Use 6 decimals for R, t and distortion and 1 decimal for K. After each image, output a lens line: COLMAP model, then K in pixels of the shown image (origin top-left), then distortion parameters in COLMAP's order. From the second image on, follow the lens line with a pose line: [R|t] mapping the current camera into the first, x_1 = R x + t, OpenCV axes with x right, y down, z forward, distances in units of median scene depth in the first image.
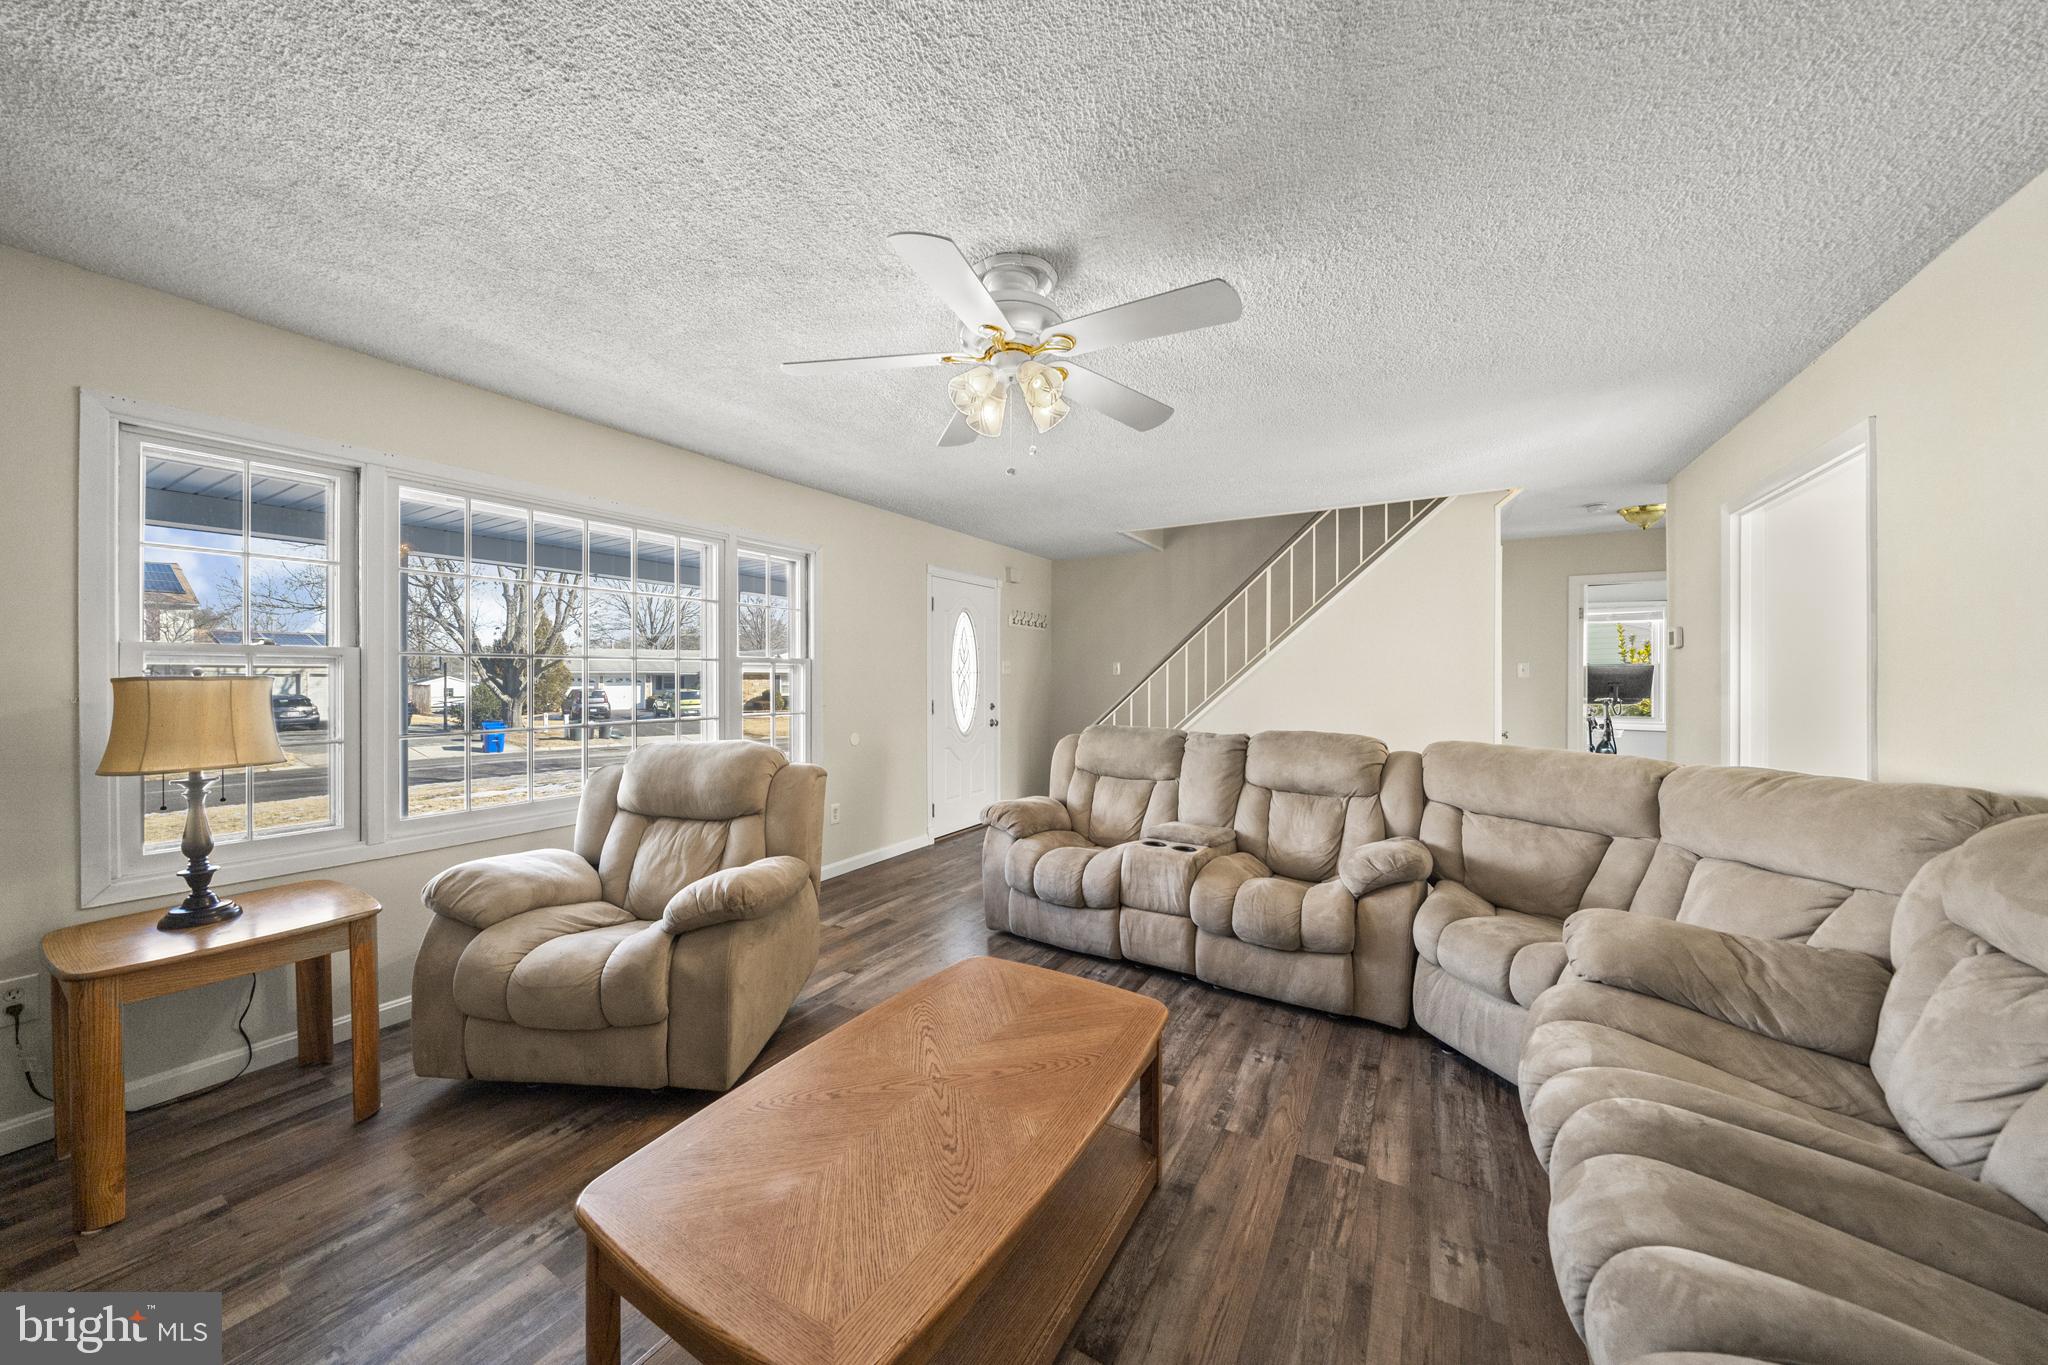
lens RADIAL K [[695.6, 0, 1024.0], [0, 695.6, 682.5], [0, 0, 1]] dist [-0.001031, -0.000077]
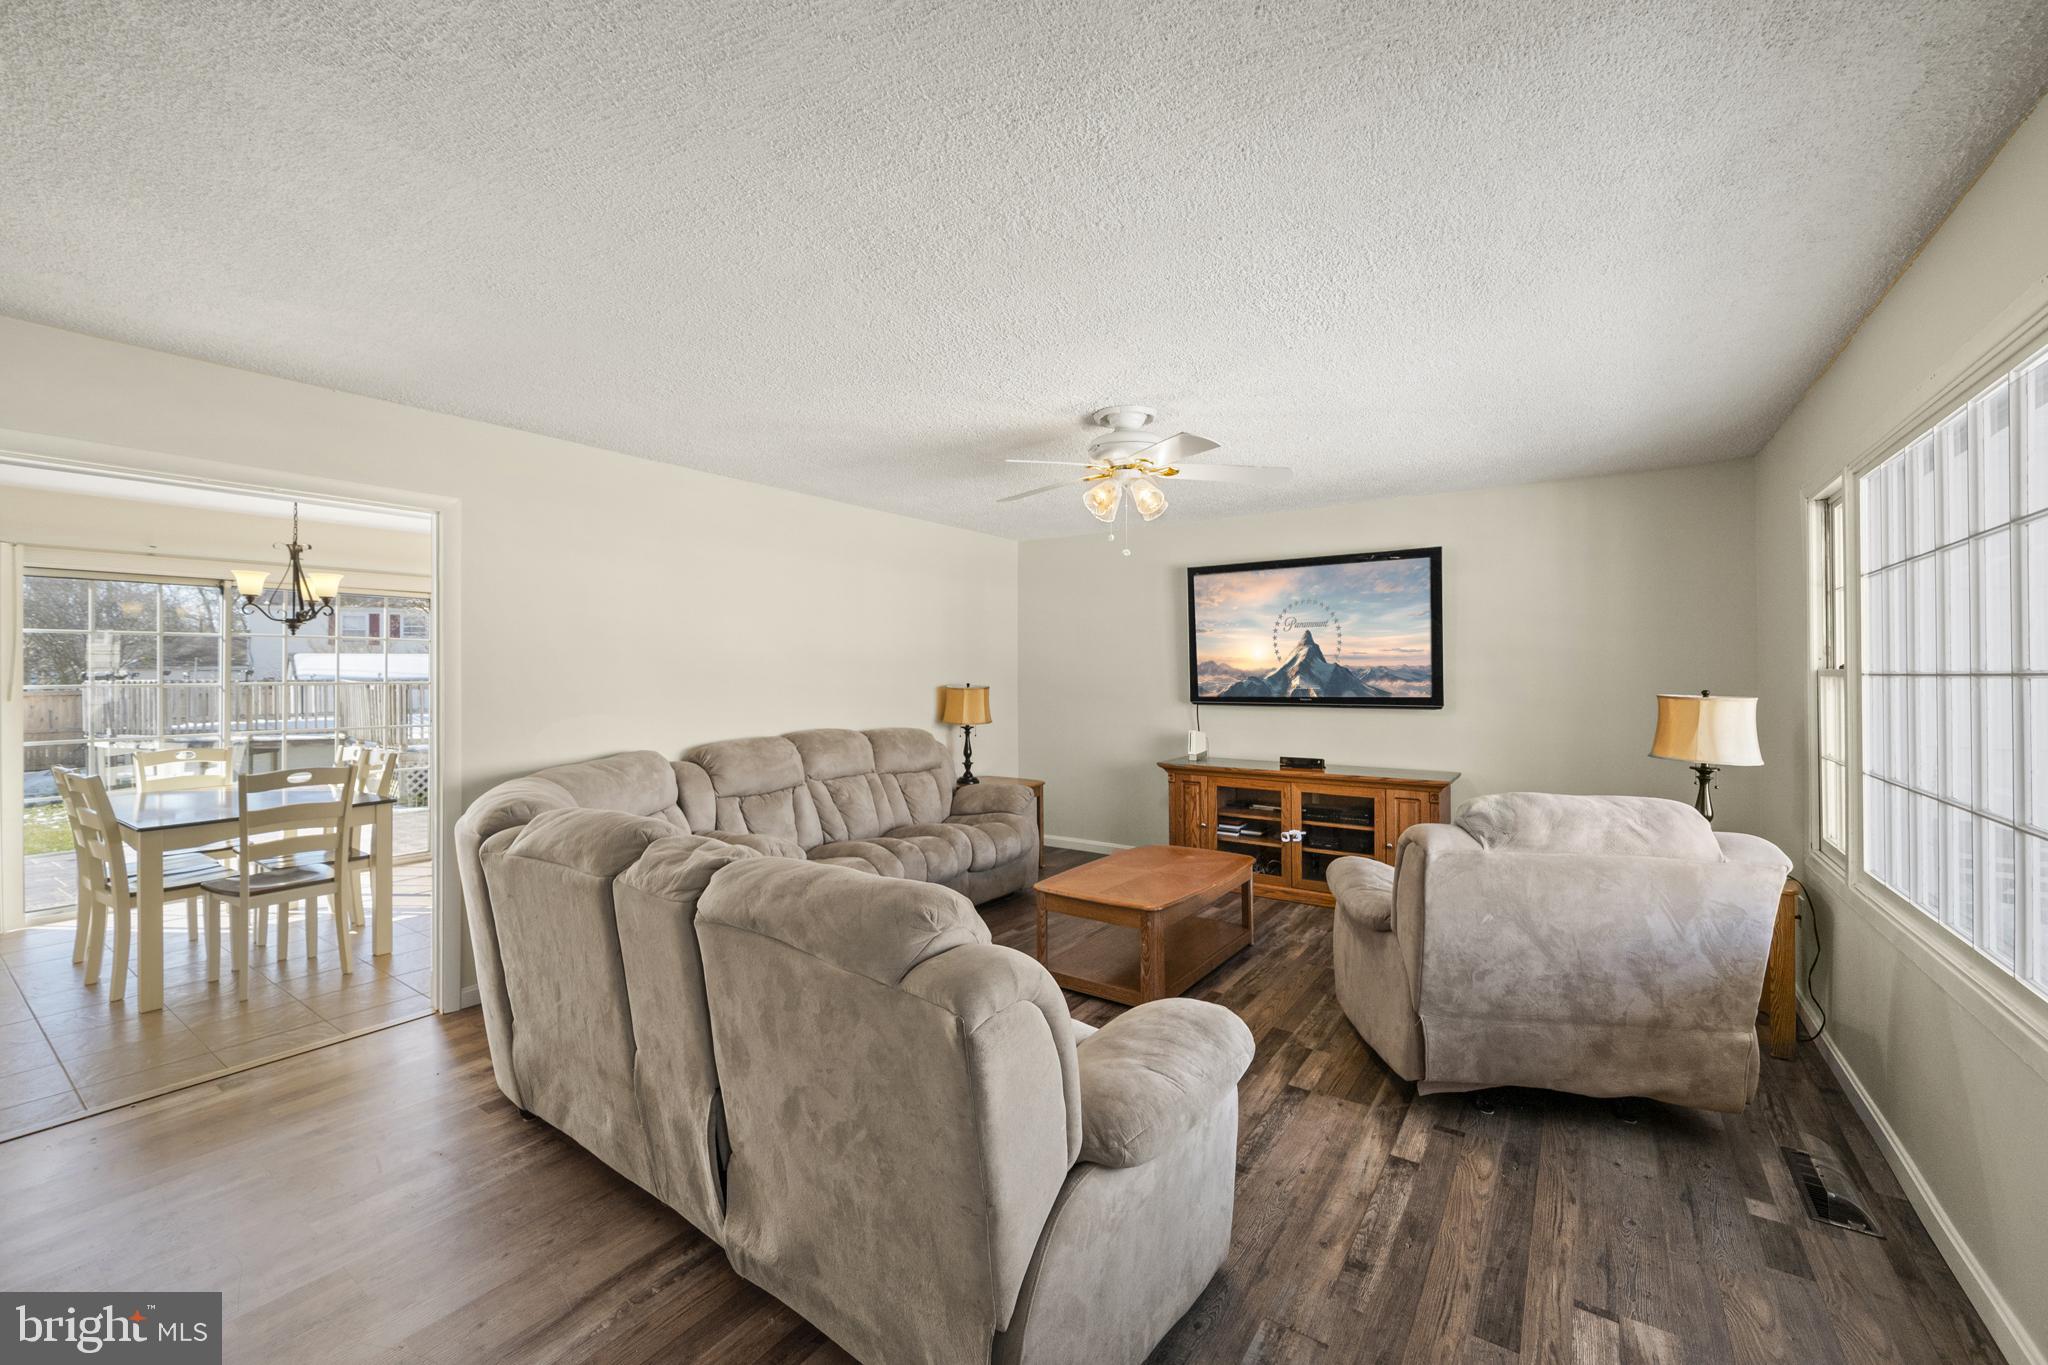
lens RADIAL K [[830.0, 0, 1024.0], [0, 830.0, 682.5], [0, 0, 1]] dist [-0.000995, -0.000140]
pose [[-0.997985, -0.005074, 0.063251, 0.083813], [-0.003888, 0.999814, 0.018869, -0.060899], [-0.063335, 0.018586, -0.997819, 2.709364]]
